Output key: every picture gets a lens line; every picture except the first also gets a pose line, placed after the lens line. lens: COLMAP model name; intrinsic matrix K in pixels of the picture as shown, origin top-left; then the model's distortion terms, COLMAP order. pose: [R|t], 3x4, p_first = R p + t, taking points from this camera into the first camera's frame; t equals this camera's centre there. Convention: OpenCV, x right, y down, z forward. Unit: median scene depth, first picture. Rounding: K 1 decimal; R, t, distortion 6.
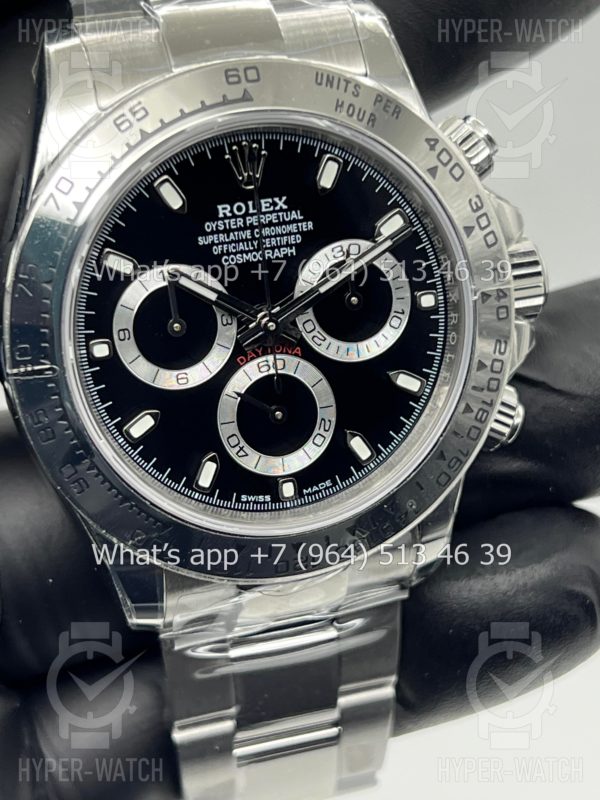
lens RADIAL K [[1899.9, 0, 294.9], [0, 1899.9, 397.0], [0, 0, 1]] dist [0.250269, 0.000000]
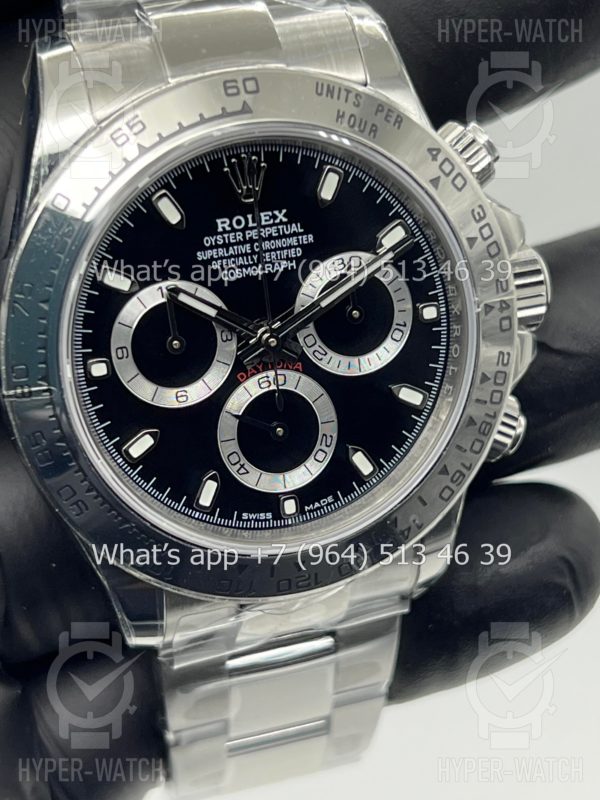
lens RADIAL K [[1899.9, 0, 298.4], [0, 1899.9, 400.7], [0, 0, 1]] dist [0.250269, 0.000000]
pose [[0.999591, -0.009101, 0.027129, -0.025584], [0.008204, 0.999421, 0.033006, -0.039047], [-0.027414, -0.032770, 0.999087, 0.019730]]
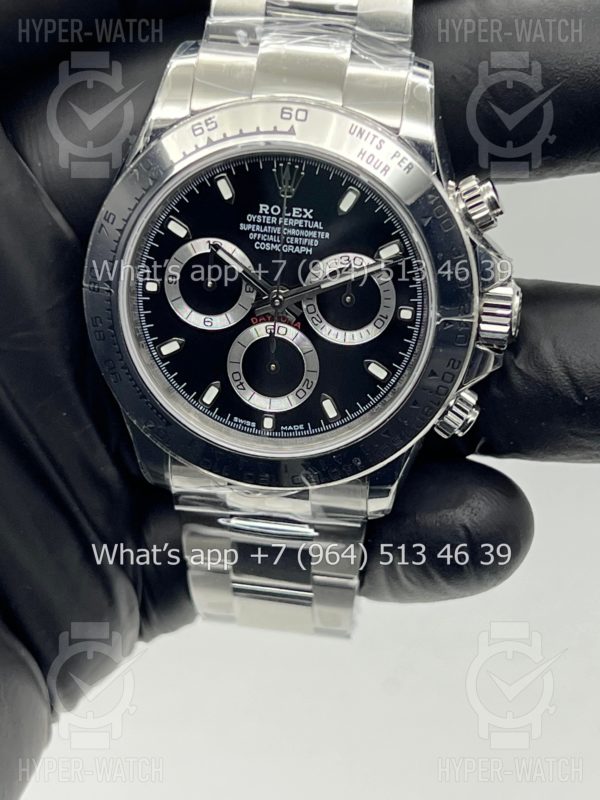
lens RADIAL K [[1899.9, 0, 296.9], [0, 1899.9, 401.8], [0, 0, 1]] dist [0.250269, 0.000000]
pose [[0.903308, 0.290463, -0.315698, 0.433624], [-0.248116, 0.954073, 0.167876, -0.195121], [0.349961, -0.073315, 0.933891, -0.231606]]
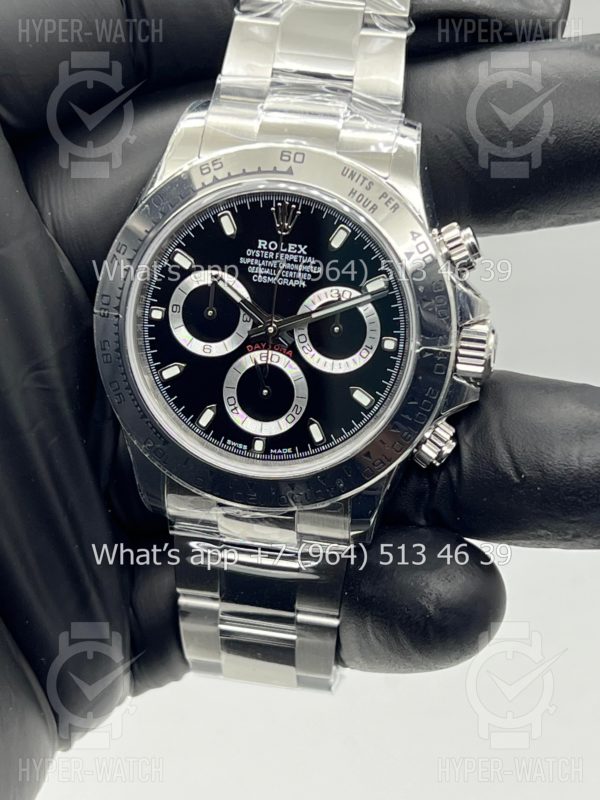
lens RADIAL K [[1899.9, 0, 303.9], [0, 1899.9, 402.5], [0, 0, 1]] dist [0.250269, 0.000000]
pose [[0.886007, 0.272890, -0.374864, 0.557423], [-0.284126, 0.958430, 0.026164, -0.029266], [0.366421, 0.083327, 0.926710, -0.311764]]
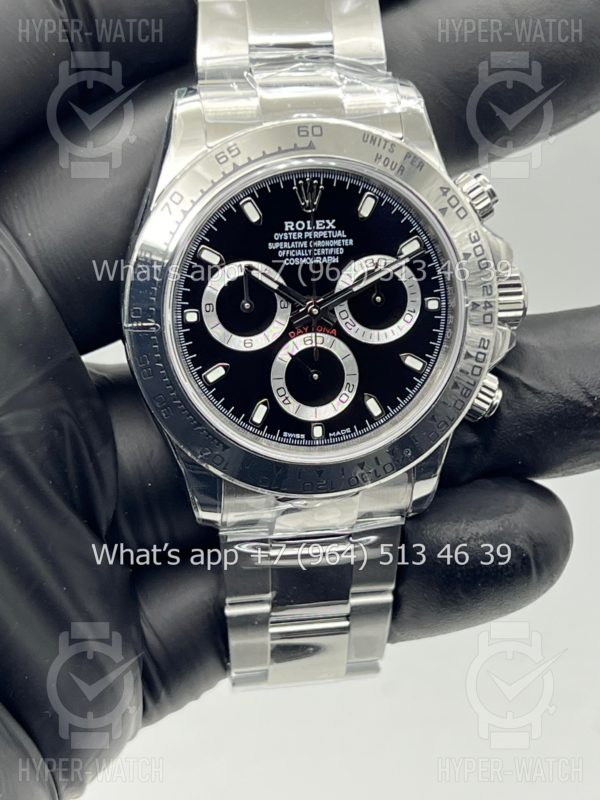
lens RADIAL K [[1899.9, 0, 296.5], [0, 1899.9, 397.8], [0, 0, 1]] dist [0.250269, 0.000000]
pose [[0.991037, 0.094034, -0.094883, 0.110968], [-0.096467, 0.995107, -0.021378, 0.055965], [0.092409, 0.030339, 0.995259, -0.378520]]
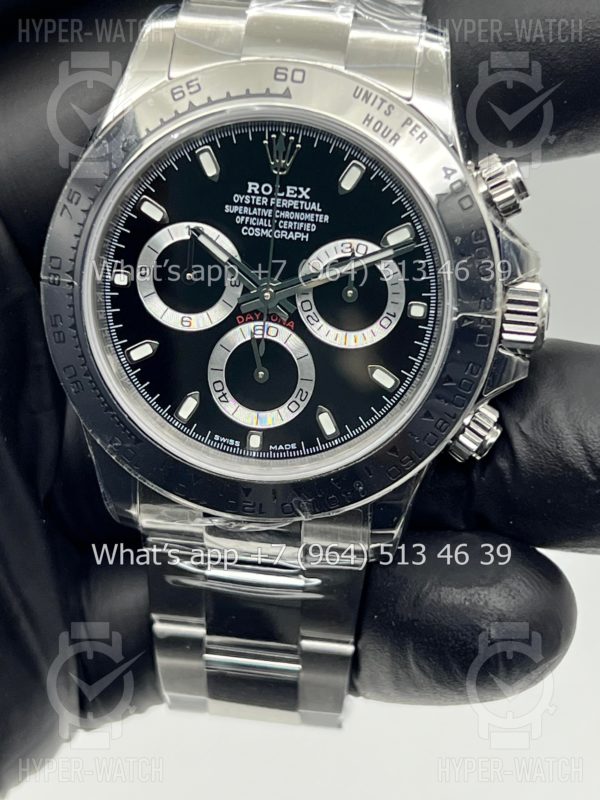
lens RADIAL K [[1899.9, 0, 299.9], [0, 1899.9, 399.7], [0, 0, 1]] dist [0.250269, 0.000000]
pose [[0.909187, 0.262313, -0.323374, 0.385464], [-0.258393, 0.964425, 0.055830, -0.045853], [0.326515, 0.032798, 0.944623, -0.063105]]
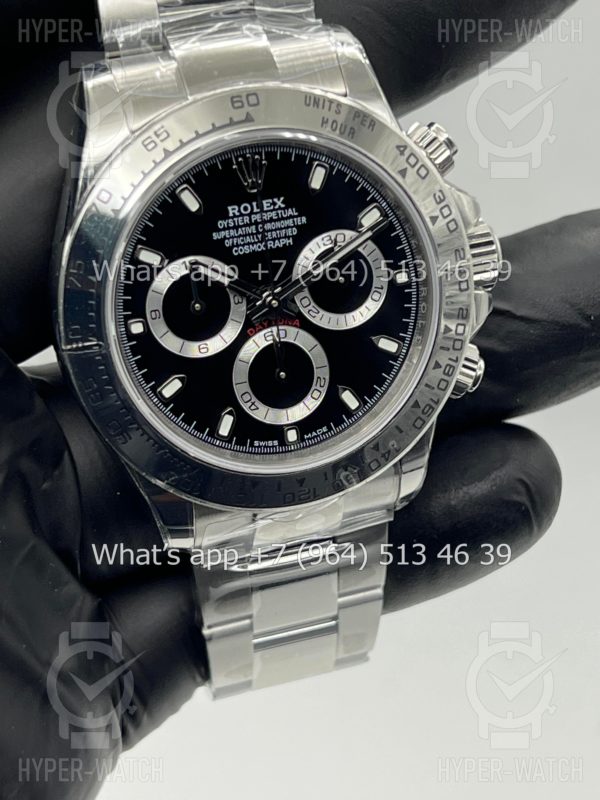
lens RADIAL K [[1899.9, 0, 286.5], [0, 1899.9, 395.7], [0, 0, 1]] dist [0.250269, 0.000000]
pose [[0.999540, -0.028627, -0.010035, 0.006011], [0.029002, 0.998802, 0.039416, -0.025842], [0.008895, -0.039689, 0.999173, -0.228068]]
